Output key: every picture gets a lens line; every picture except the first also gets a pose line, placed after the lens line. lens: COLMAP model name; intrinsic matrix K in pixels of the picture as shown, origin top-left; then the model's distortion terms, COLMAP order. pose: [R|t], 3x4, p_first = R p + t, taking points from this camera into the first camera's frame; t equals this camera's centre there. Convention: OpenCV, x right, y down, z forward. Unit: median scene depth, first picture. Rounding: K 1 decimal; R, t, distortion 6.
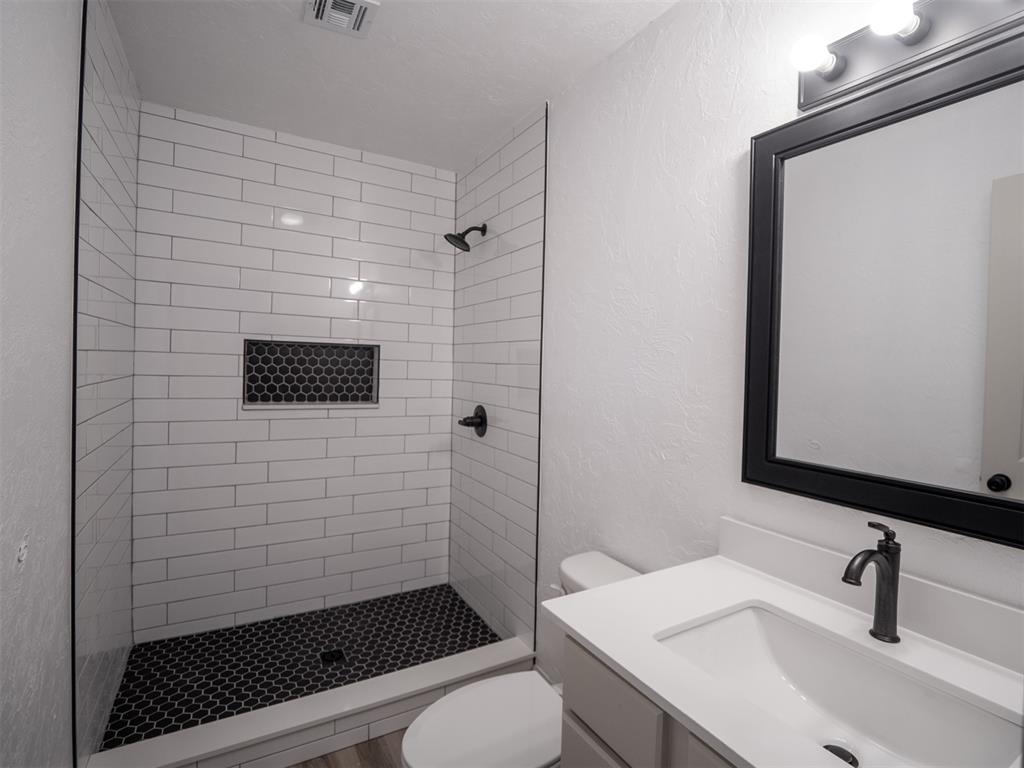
lens RADIAL K [[507.5, 0, 521.5], [0, 507.5, 384.0], [0, 0, 1]] dist [-0.006103, -0.003850]
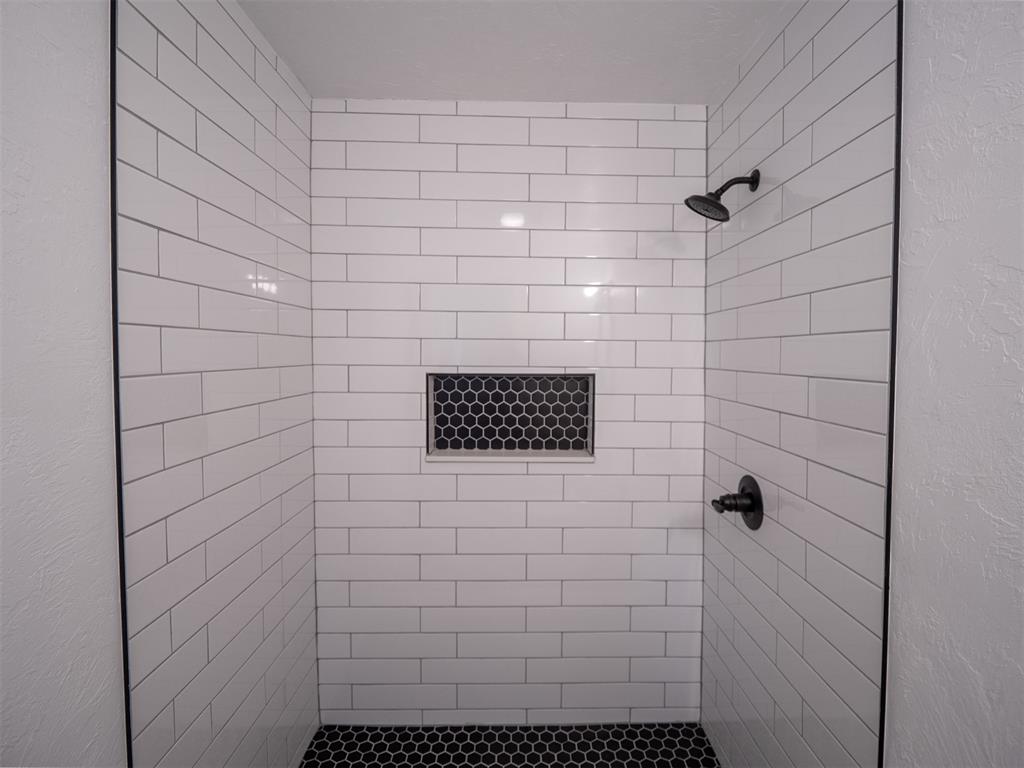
lens RADIAL K [[507.5, 0, 527.7], [0, 507.5, 377.1], [0, 0, 1]] dist [-0.006103, -0.003850]
pose [[0.880606, -0.006894, -0.473799, -0.028884], [0.005986, 0.999976, -0.003425, -0.073444], [0.473811, 0.000180, 0.880626, 0.350809]]
